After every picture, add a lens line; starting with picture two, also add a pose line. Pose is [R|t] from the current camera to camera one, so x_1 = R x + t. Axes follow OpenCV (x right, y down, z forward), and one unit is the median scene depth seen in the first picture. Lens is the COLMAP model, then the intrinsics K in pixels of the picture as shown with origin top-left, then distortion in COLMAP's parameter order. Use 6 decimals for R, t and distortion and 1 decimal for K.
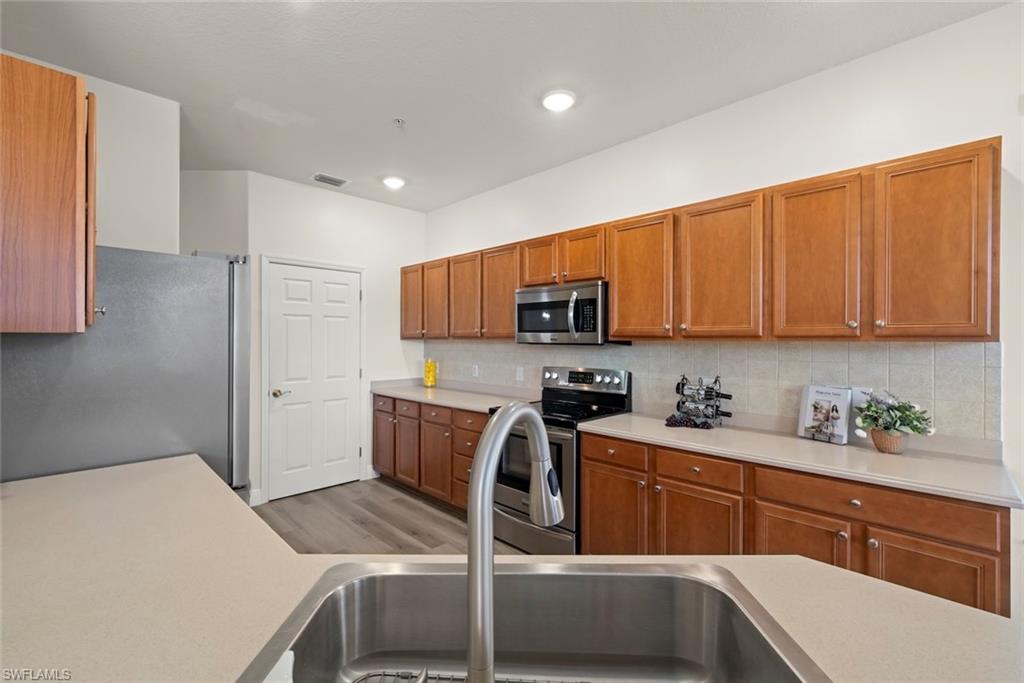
lens RADIAL K [[432.3, 0, 516.2], [0, 432.3, 337.5], [0, 0, 1]] dist [0.003556, 0.000144]
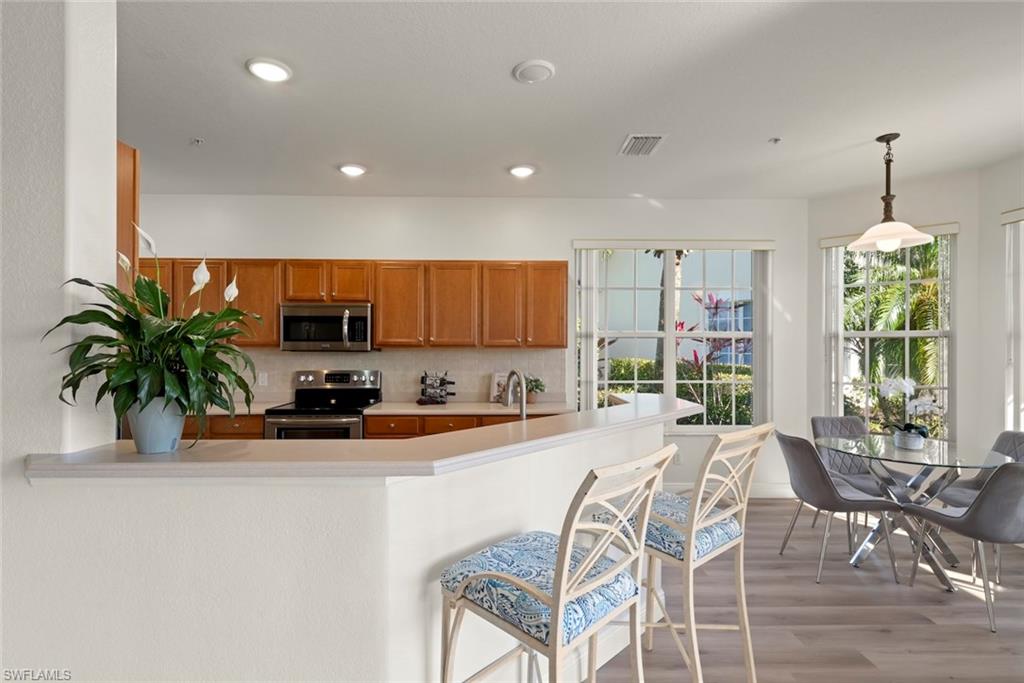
lens RADIAL K [[506.3, 0, 509.4], [0, 506.3, 342.8], [0, 0, 1]] dist [0.001374, 0.000845]
pose [[0.699981, -0.001630, 0.714160, -0.618263], [-0.004217, 0.999971, 0.006416, -0.021427], [-0.714149, -0.007502, 0.699953, -0.402270]]
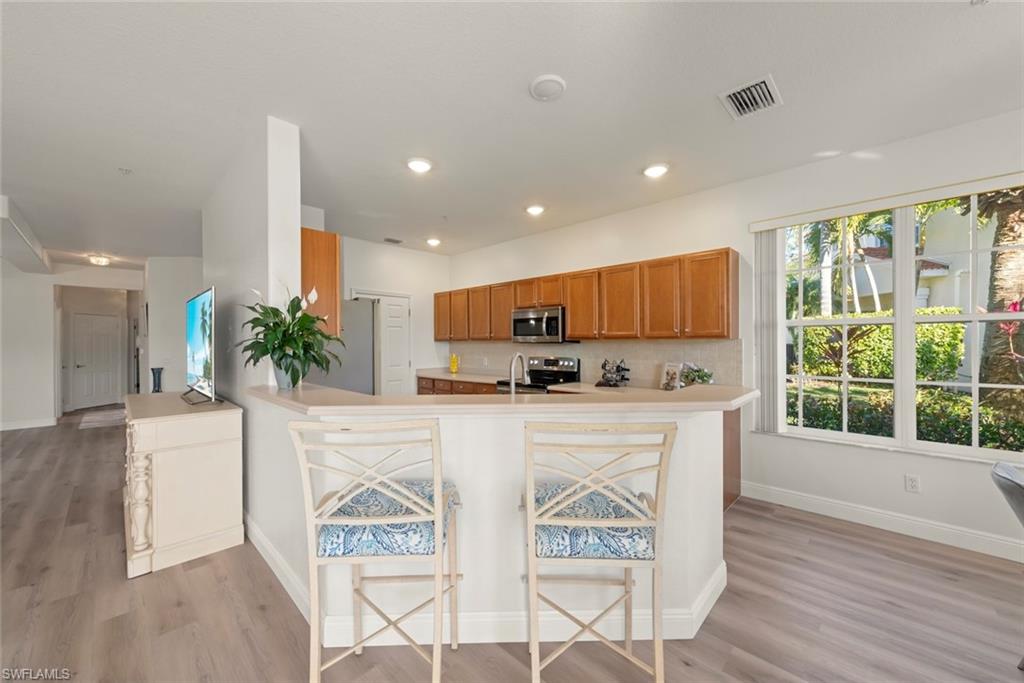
lens RADIAL K [[382.6, 0, 511.6], [0, 382.6, 341.0], [0, 0, 1]] dist [-0.008028, 0.000120]
pose [[0.999918, -0.008992, 0.009132, -0.019935], [0.008966, 0.999956, 0.002819, 0.003379], [-0.009157, -0.002737, 0.999954, -0.561636]]
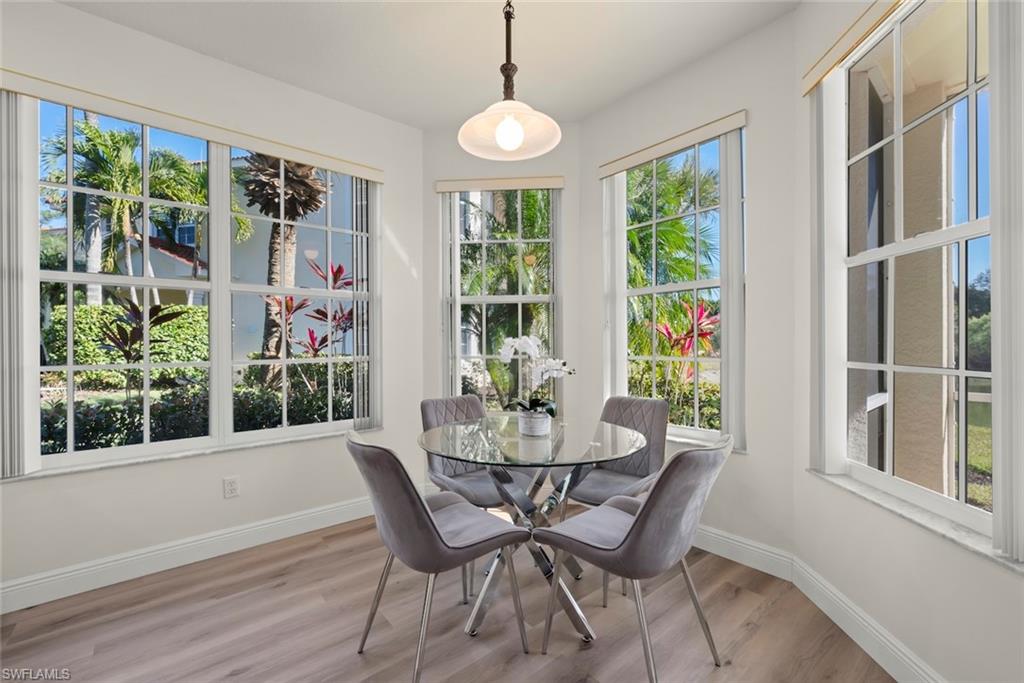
lens RADIAL K [[432.3, 0, 508.0], [0, 432.3, 344.2], [0, 0, 1]] dist [0.003556, 0.000144]
pose [[0.101554, -0.004063, 0.994822, 0.175491], [-0.000623, 0.999991, 0.004147, 0.078779], [-0.994830, -0.001041, 0.101550, -0.269441]]
